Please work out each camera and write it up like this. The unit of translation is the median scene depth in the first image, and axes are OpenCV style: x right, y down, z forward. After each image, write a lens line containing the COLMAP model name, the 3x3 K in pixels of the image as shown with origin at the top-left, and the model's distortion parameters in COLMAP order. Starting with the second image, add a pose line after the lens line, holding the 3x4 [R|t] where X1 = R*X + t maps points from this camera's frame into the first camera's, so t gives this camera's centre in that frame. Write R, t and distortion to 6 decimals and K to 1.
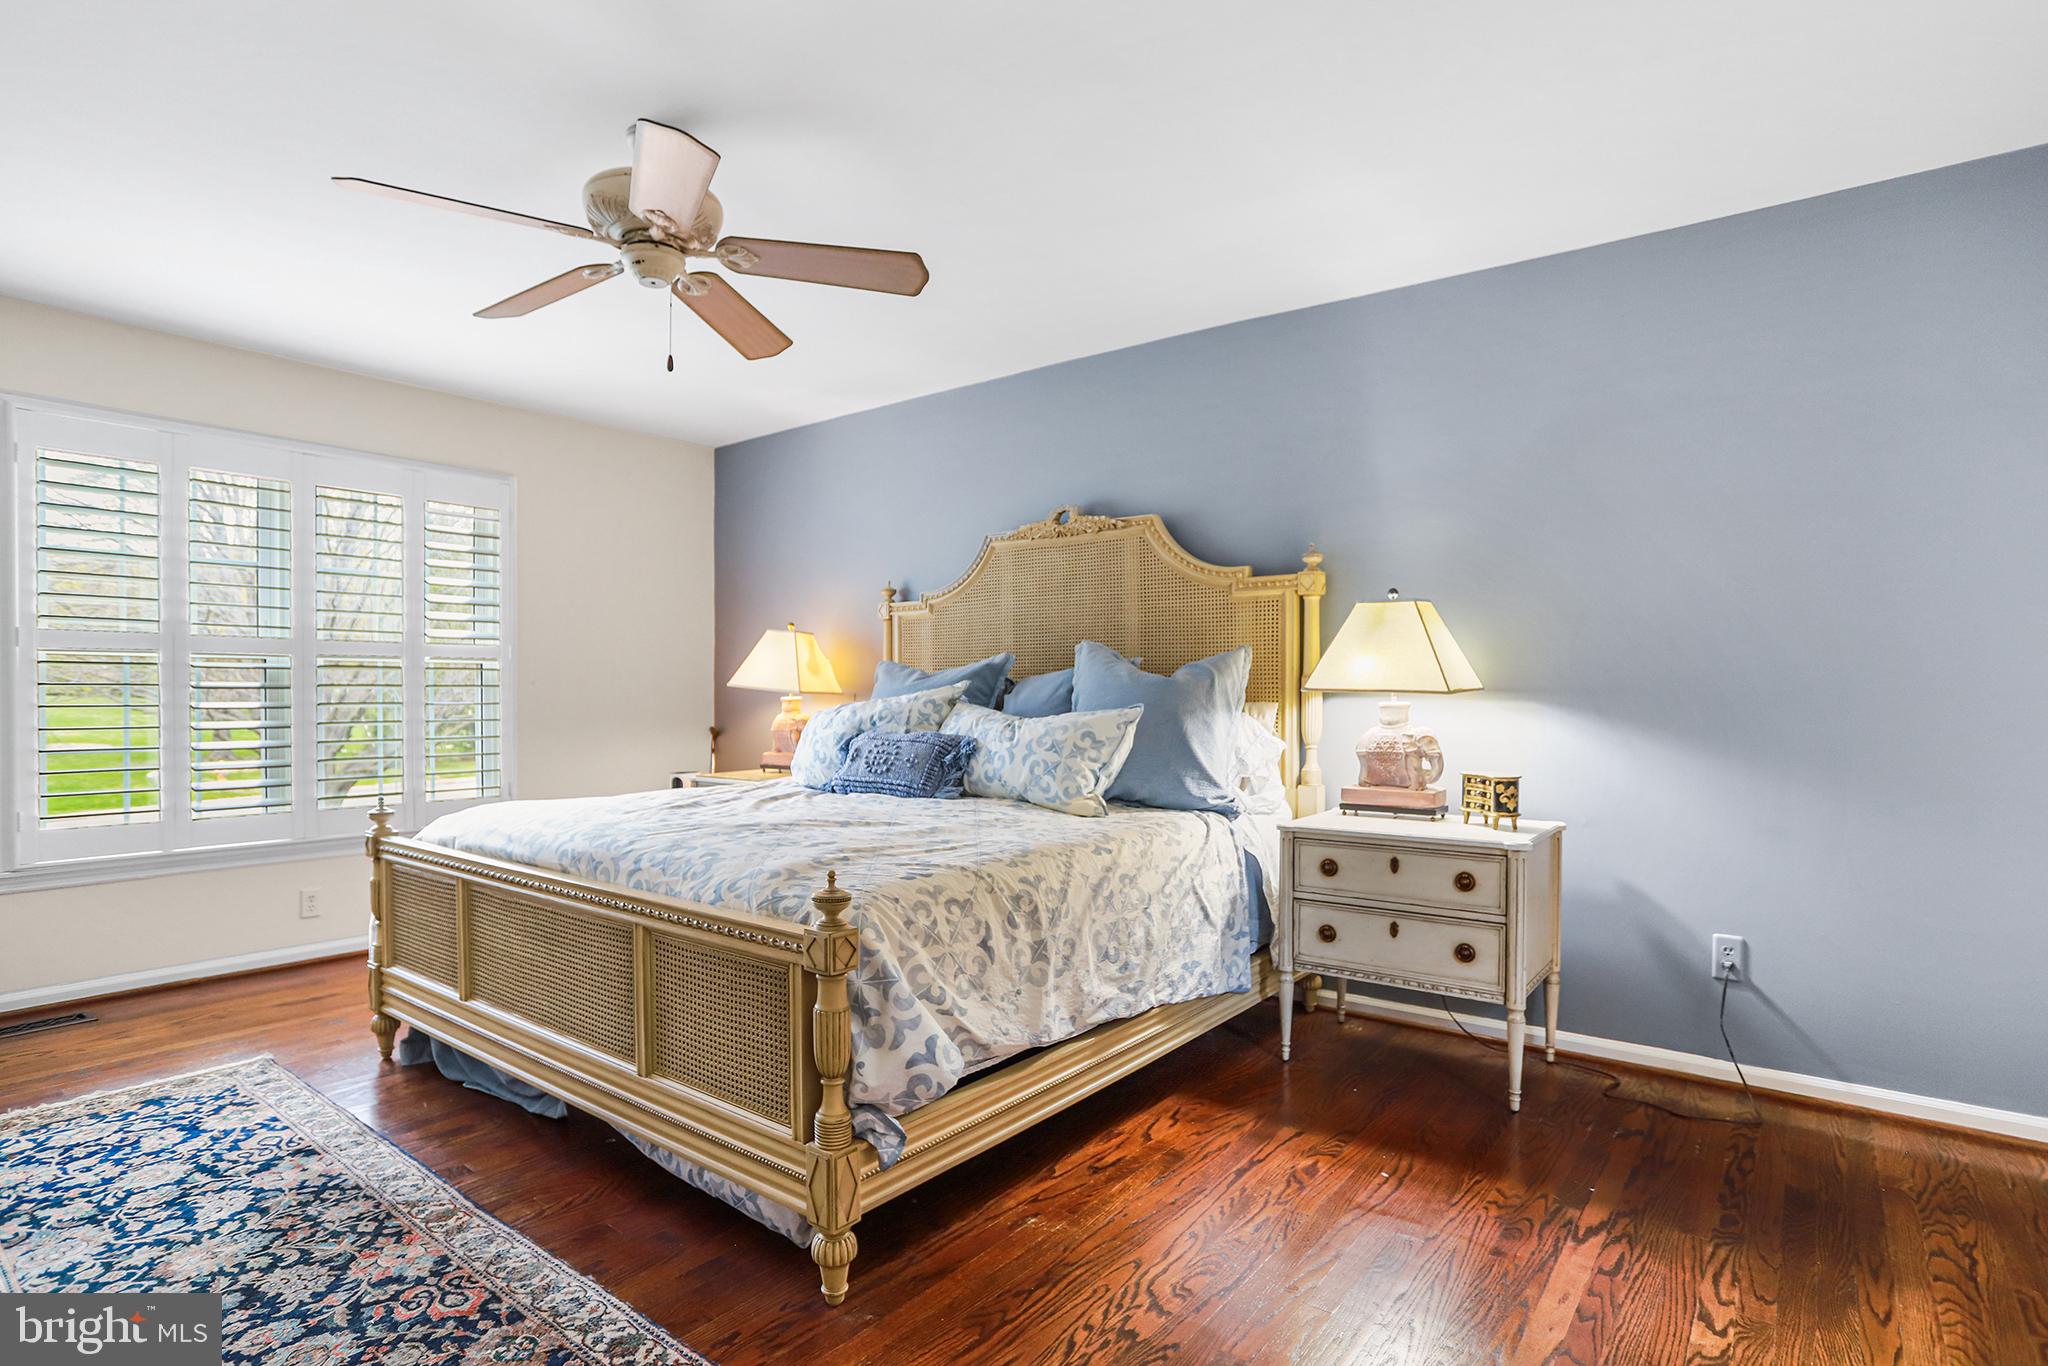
lens RADIAL K [[1060.1, 0, 1037.0], [0, 1060.1, 683.5], [0, 0, 1]] dist [-0.043384, -0.001840]
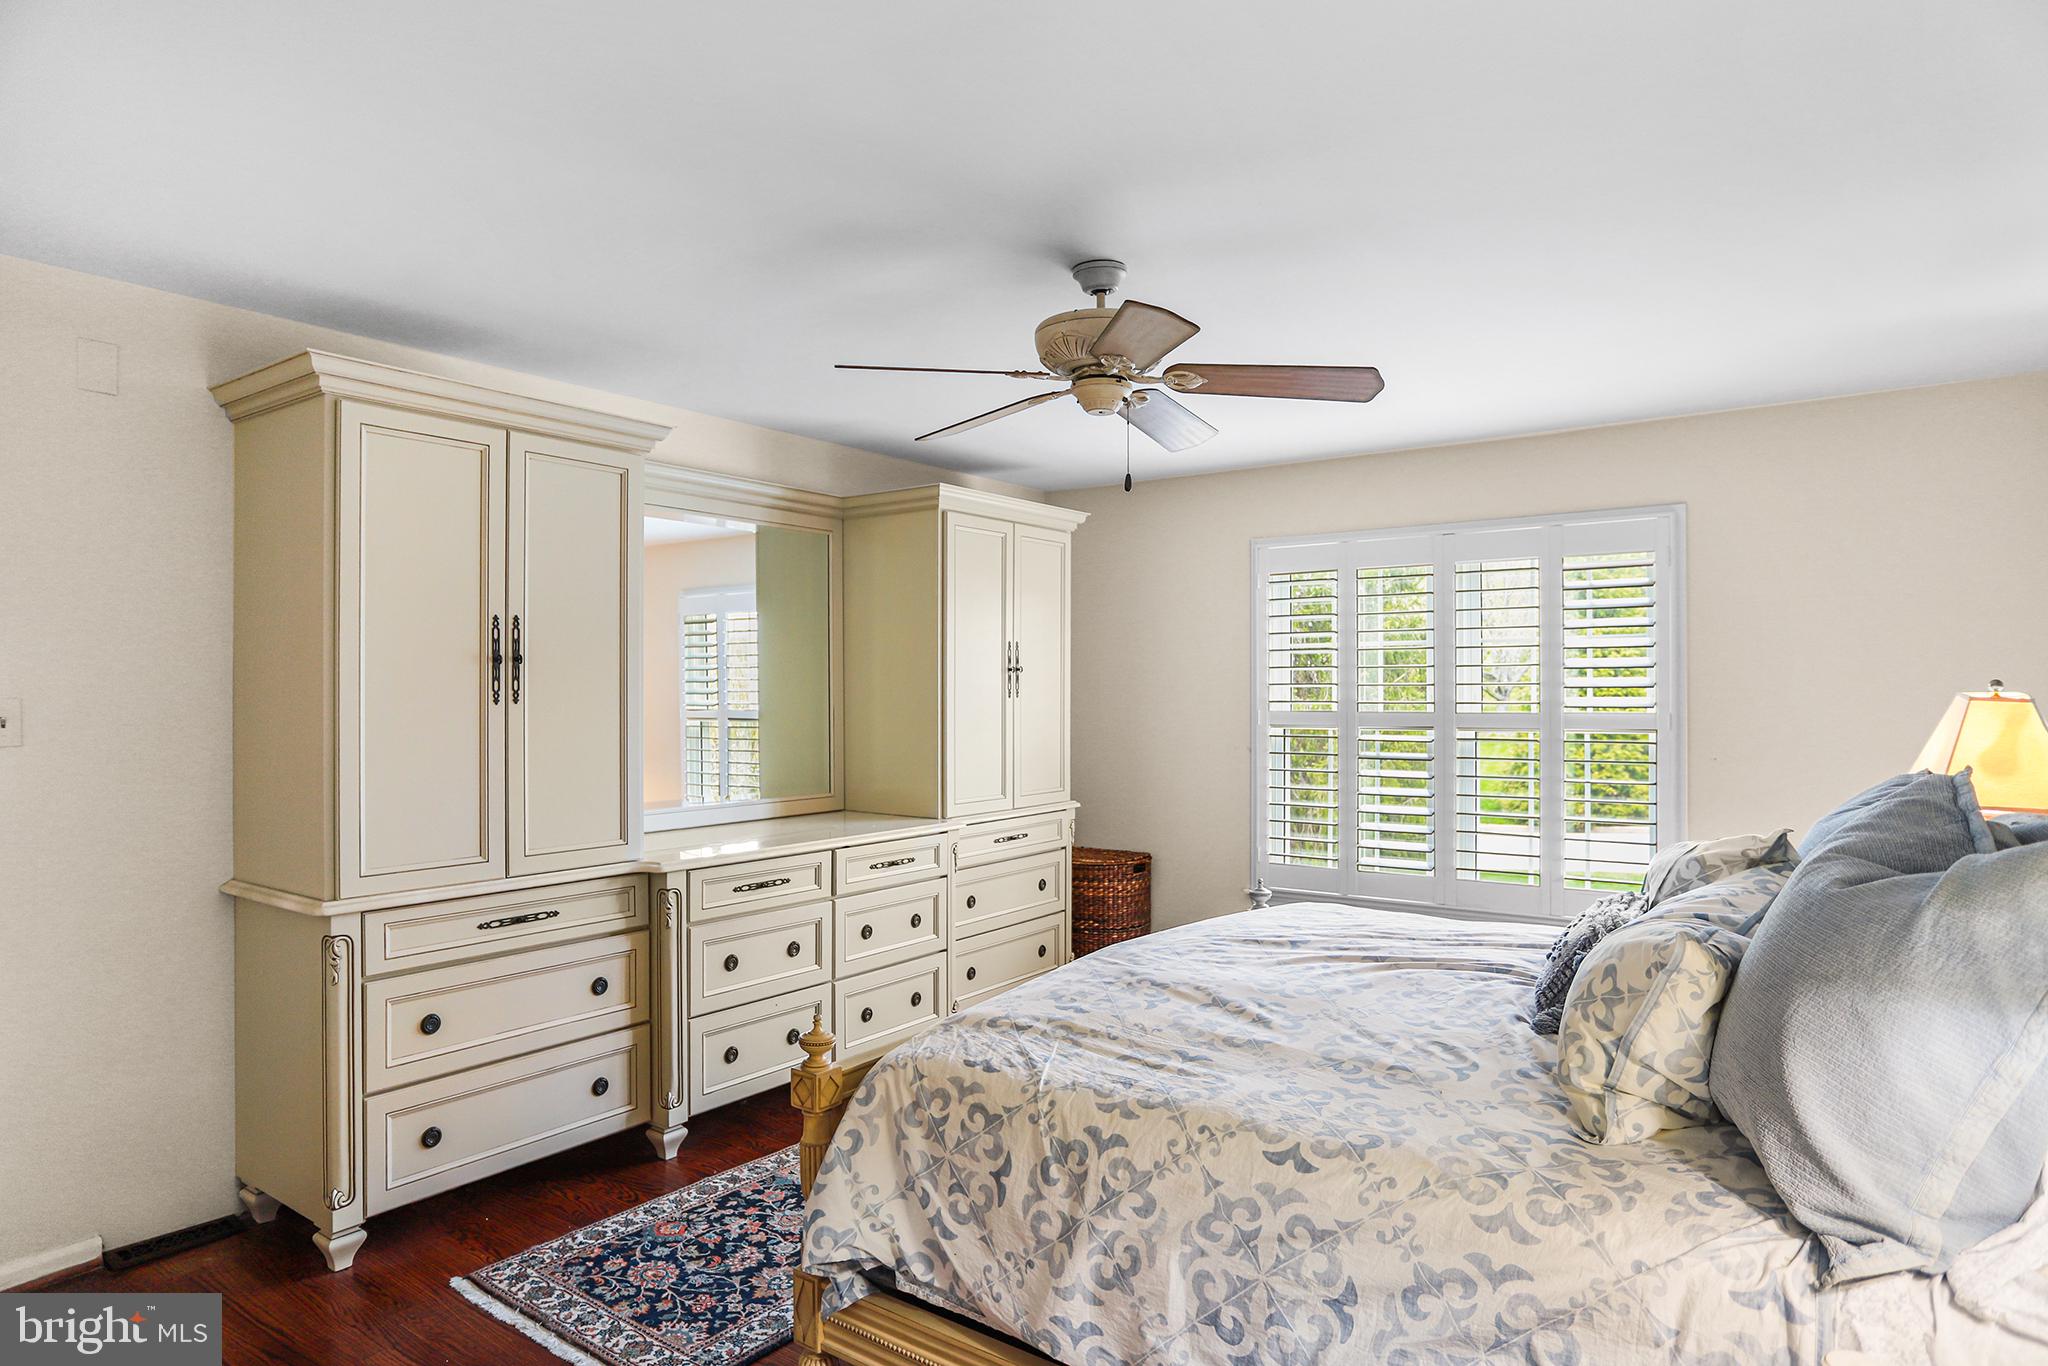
lens RADIAL K [[1180.6, 0, 1031.9], [0, 1180.6, 685.0], [0, 0, 1]] dist [-0.013211, 0.001973]
pose [[0.008071, -0.006001, -0.999949, 0.860878], [0.018762, 0.999807, -0.005848, -0.128505], [0.999791, -0.018714, 0.008182, 1.017905]]
